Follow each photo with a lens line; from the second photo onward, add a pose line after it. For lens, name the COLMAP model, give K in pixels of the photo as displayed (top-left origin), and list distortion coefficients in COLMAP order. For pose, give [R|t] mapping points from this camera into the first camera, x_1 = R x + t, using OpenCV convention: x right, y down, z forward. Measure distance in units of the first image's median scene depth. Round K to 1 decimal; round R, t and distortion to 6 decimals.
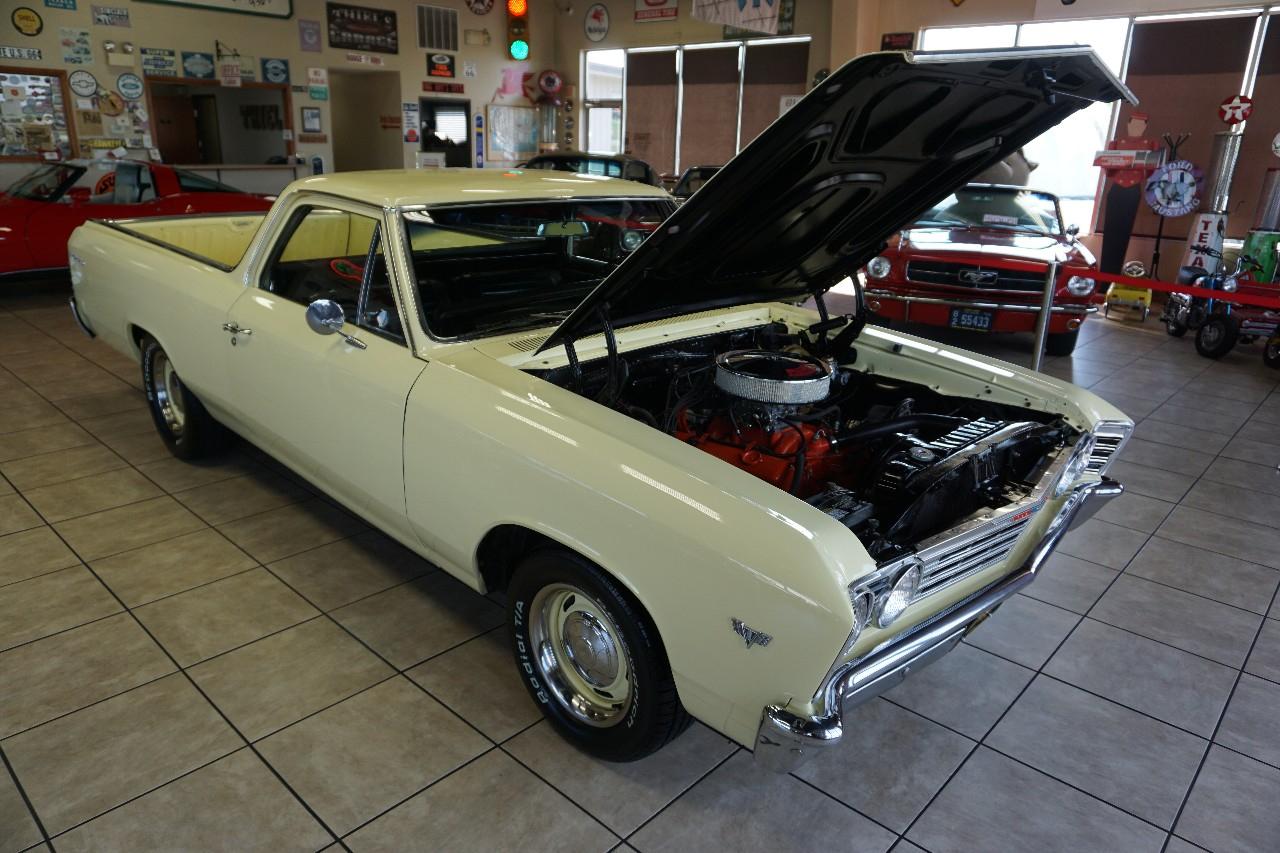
lens RADIAL K [[852.6, 0, 632.0], [0, 852.6, 426.9], [0, 0, 1]] dist [-0.040860, 0.035443]
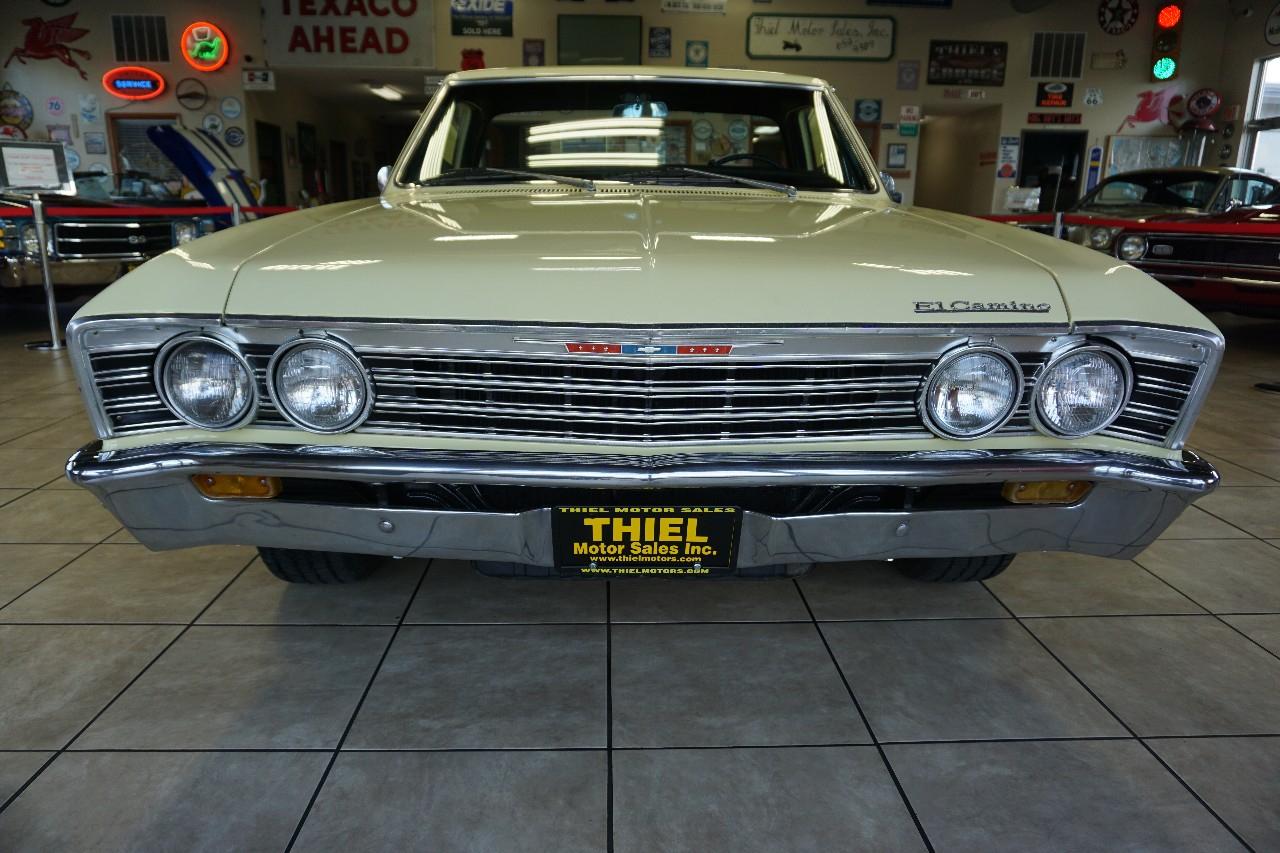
lens RADIAL K [[852.6, 0, 633.9], [0, 852.6, 422.0], [0, 0, 1]] dist [-0.040860, 0.035443]
pose [[0.704428, 0.151057, -0.693515, 0.495338], [-0.216263, 0.976310, -0.007013, 0.083977], [0.676026, 0.154922, 0.720408, 0.315595]]
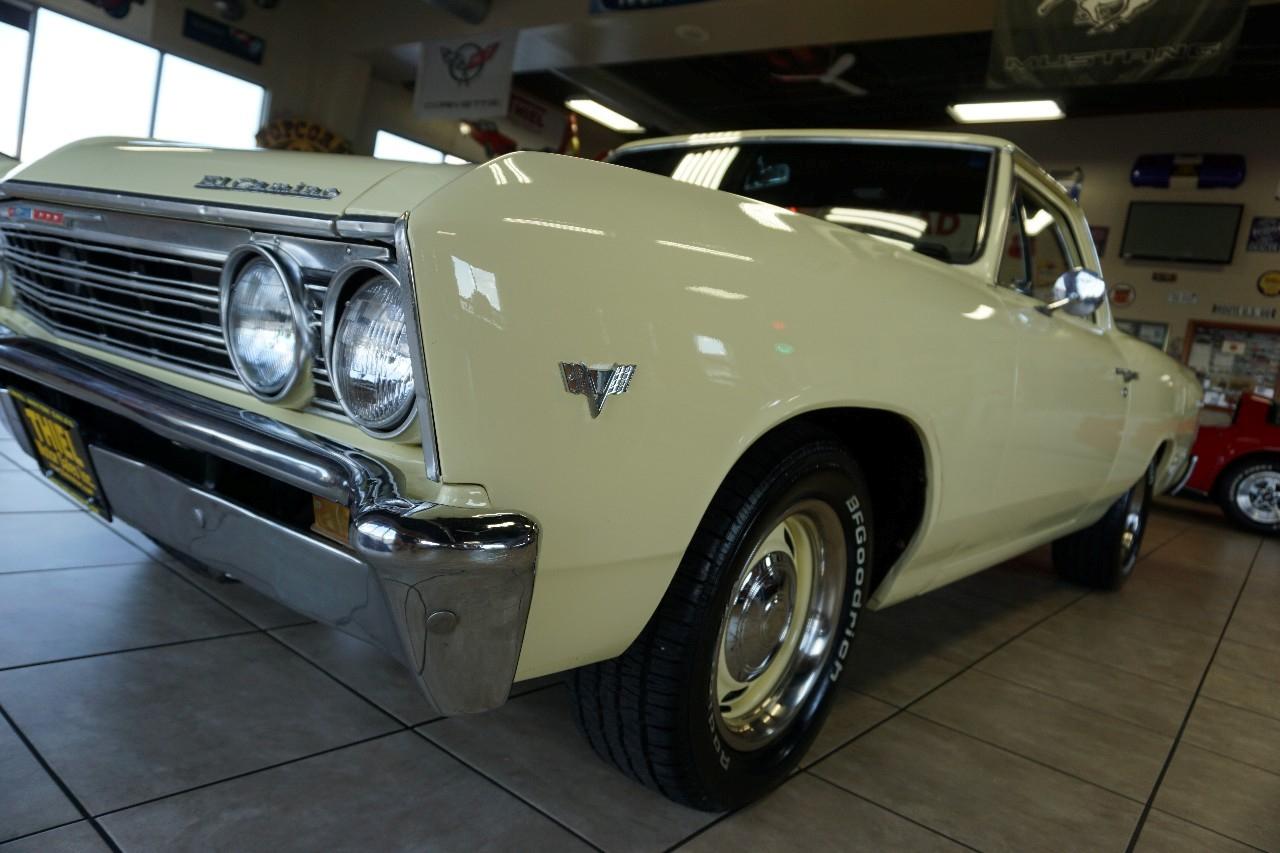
lens RADIAL K [[852.6, 0, 630.5], [0, 852.6, 426.0], [0, 0, 1]] dist [-0.040860, 0.035443]
pose [[0.077097, 0.073640, -0.994300, 0.589582], [-0.472689, 0.880766, 0.028579, 0.008308], [0.877850, 0.467791, 0.102713, 0.750064]]
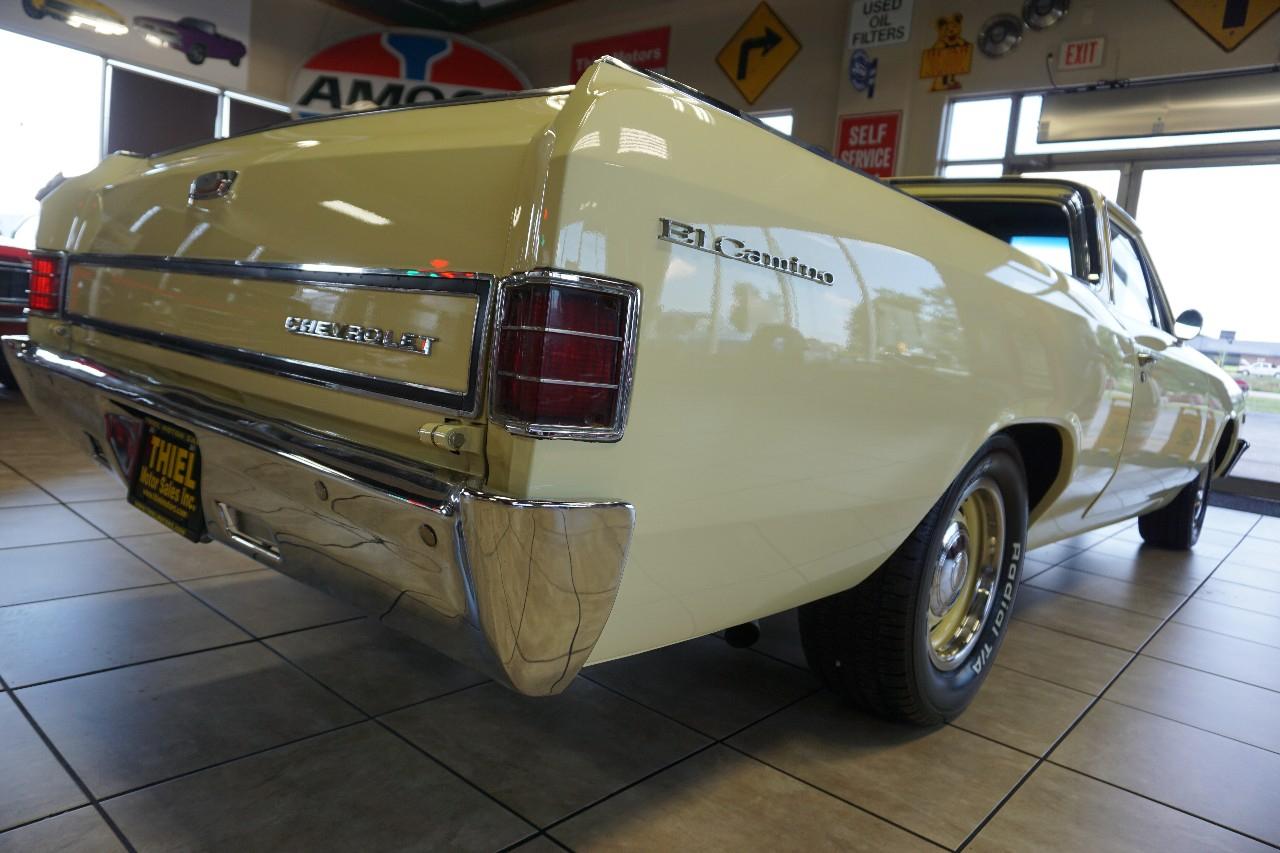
lens RADIAL K [[852.6, 0, 642.0], [0, 852.6, 429.8], [0, 0, 1]] dist [-0.040860, 0.035443]
pose [[-0.036319, -0.150150, 0.987996, -1.026186], [0.221416, 0.962868, 0.154470, -0.230920], [-0.974503, 0.224368, -0.001725, 1.218191]]
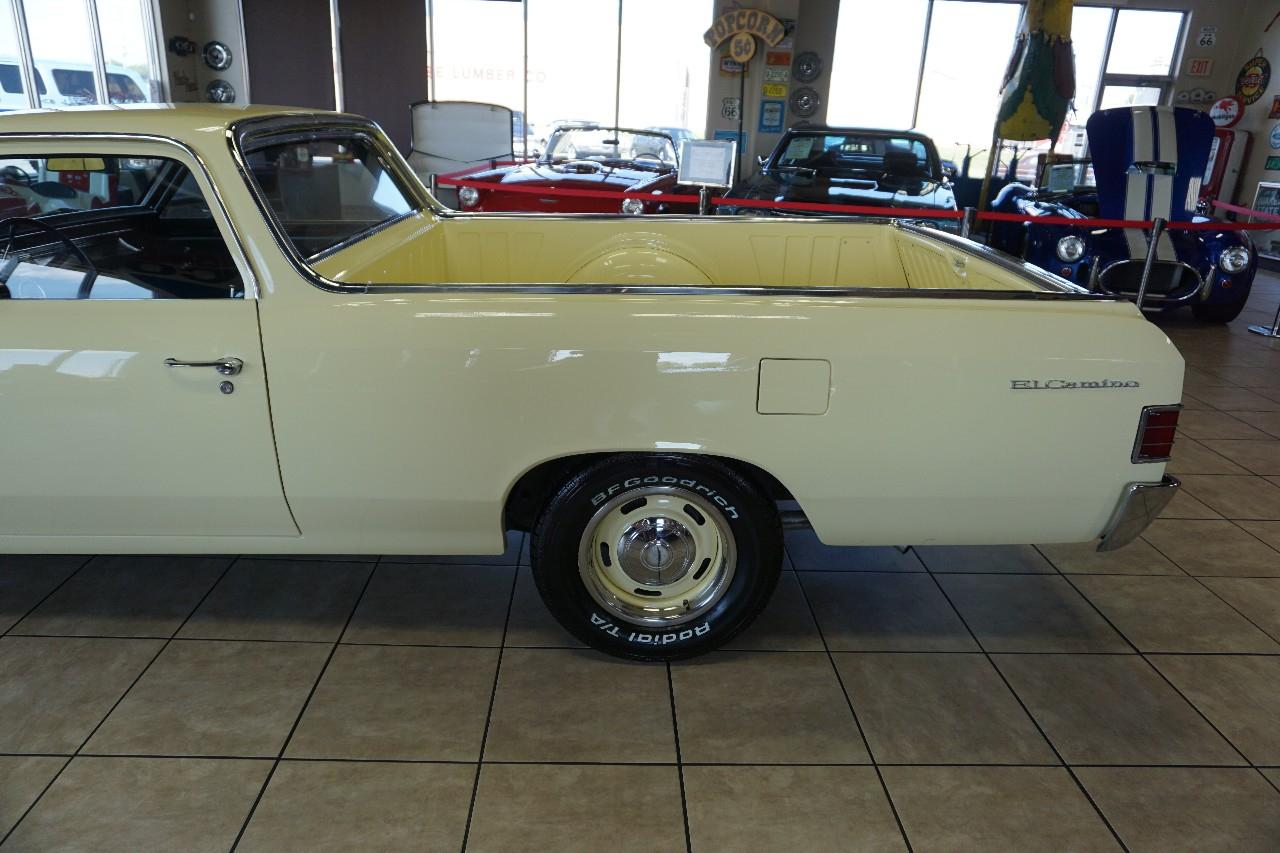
lens RADIAL K [[852.6, 0, 633.7], [0, 852.6, 424.7], [0, 0, 1]] dist [-0.040860, 0.035443]
pose [[-0.712854, 0.185549, -0.676322, 0.116916], [-0.279052, 0.809692, 0.516264, -0.507926], [0.643405, 0.556749, -0.525414, 1.612192]]
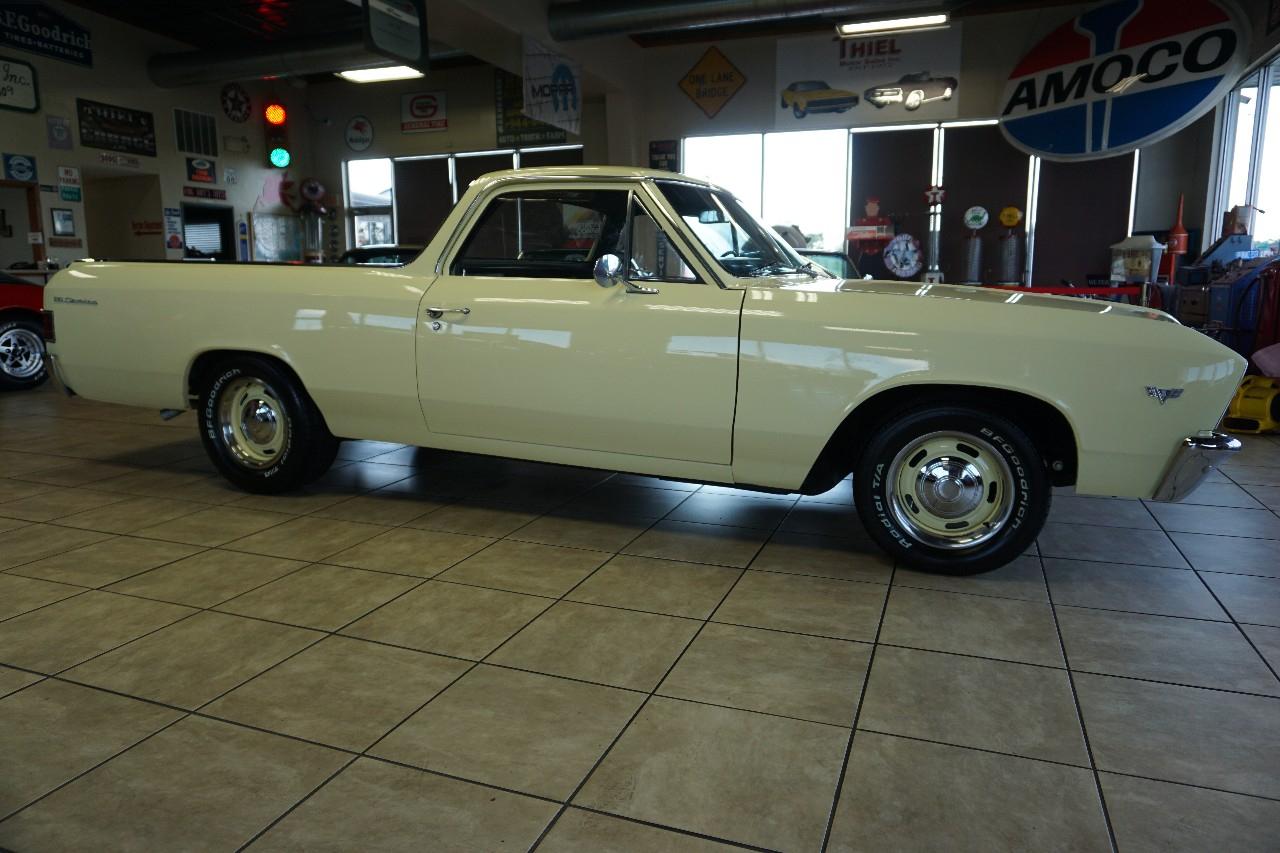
lens RADIAL K [[852.6, 0, 635.2], [0, 852.6, 428.4], [0, 0, 1]] dist [-0.040860, 0.035443]
pose [[0.925682, -0.098152, 0.365347, -0.528949], [0.149568, 0.982025, -0.115137, 0.143731], [-0.347479, 0.161225, 0.923724, -0.002504]]
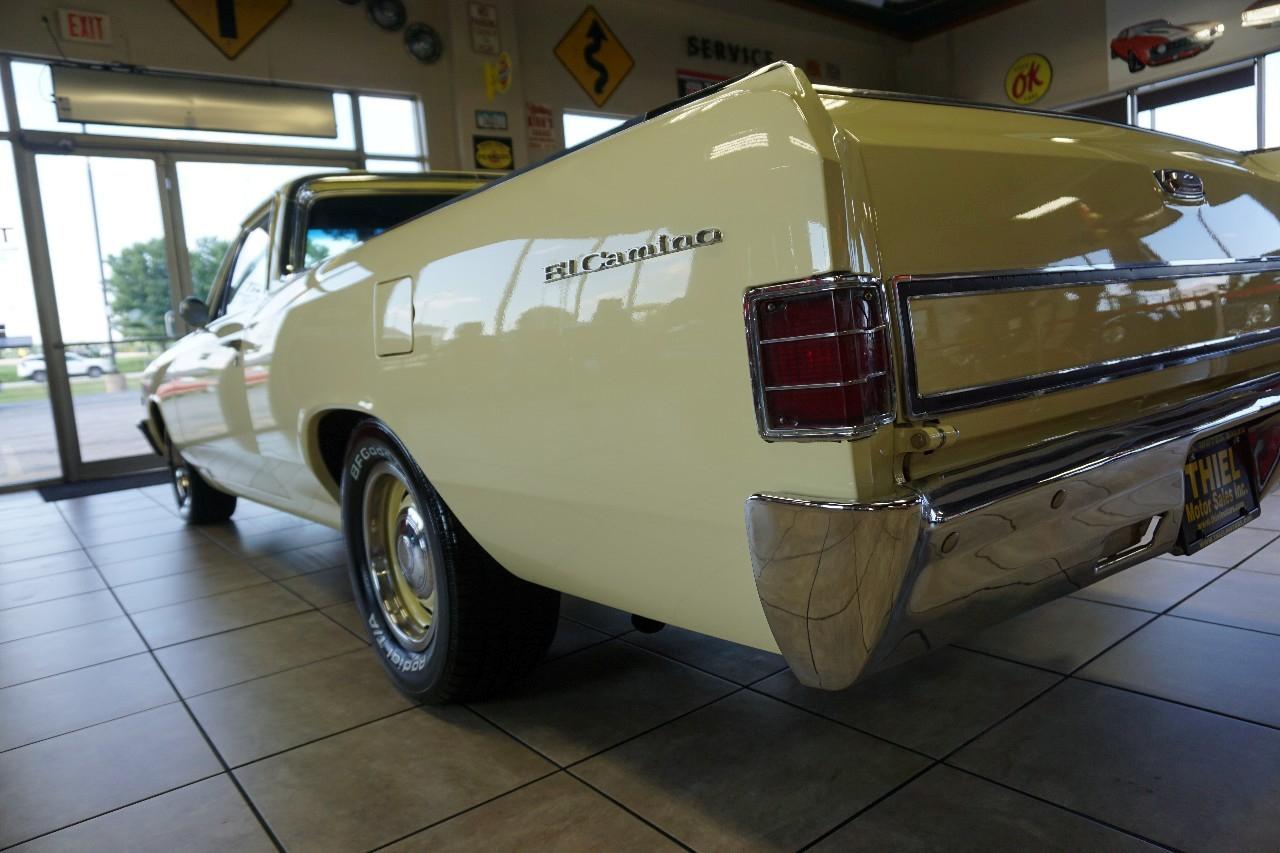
lens RADIAL K [[852.6, 0, 640.2], [0, 852.6, 417.6], [0, 0, 1]] dist [-0.040860, 0.035443]
pose [[-0.986700, 0.035326, 0.158665, -0.486978], [0.098947, 0.904955, 0.413844, -0.393735], [-0.128965, 0.424039, -0.896414, 1.748071]]
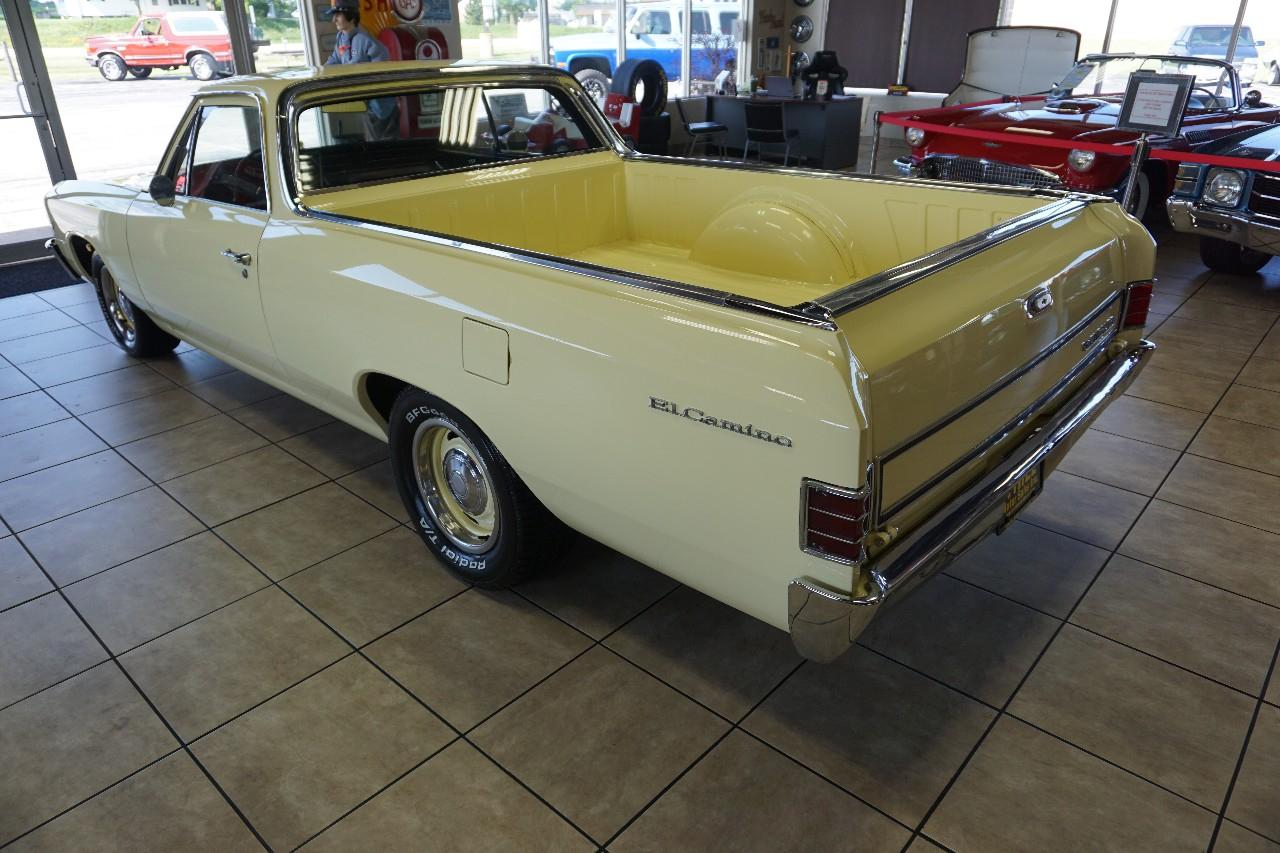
lens RADIAL K [[852.6, 0, 637.0], [0, 852.6, 417.8], [0, 0, 1]] dist [-0.040860, 0.035443]
pose [[-0.999649, -0.014687, -0.022070, -0.394782], [-0.025825, 0.727637, 0.685476, -0.615918], [0.005991, 0.685805, -0.727761, 1.797485]]
